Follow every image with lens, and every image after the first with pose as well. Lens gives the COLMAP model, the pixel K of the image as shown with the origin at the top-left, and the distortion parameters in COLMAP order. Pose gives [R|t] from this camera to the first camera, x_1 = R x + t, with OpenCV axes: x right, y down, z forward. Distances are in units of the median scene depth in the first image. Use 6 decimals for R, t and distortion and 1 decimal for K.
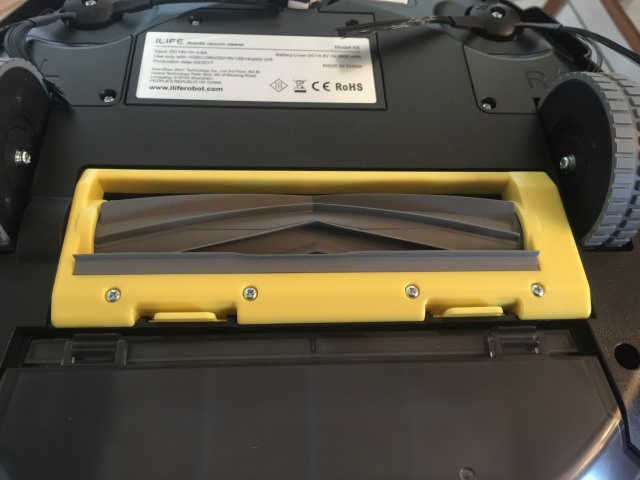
lens RADIAL K [[543.6, 0, 321.4], [0, 543.6, 240.6], [0, 0, 1]] dist [0.007930, -0.041832]
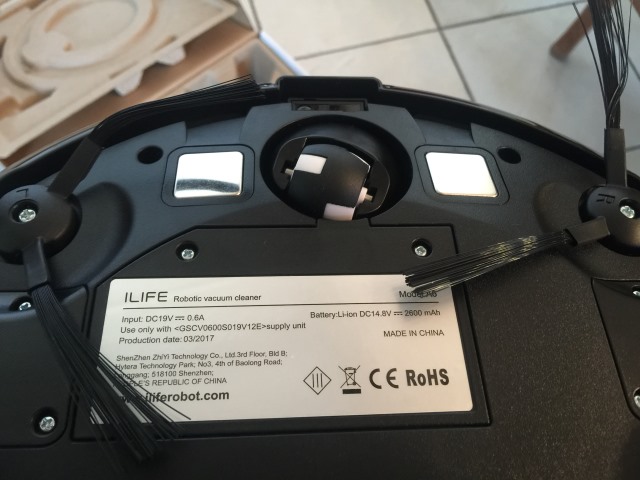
lens RADIAL K [[543.6, 0, 319.0], [0, 543.6, 239.0], [0, 0, 1]] dist [0.007930, -0.041832]
pose [[0.999916, -0.009274, -0.009092, -0.068451], [0.009308, 0.999950, 0.003696, -0.446380], [0.009057, -0.003781, 0.999952, 0.362844]]
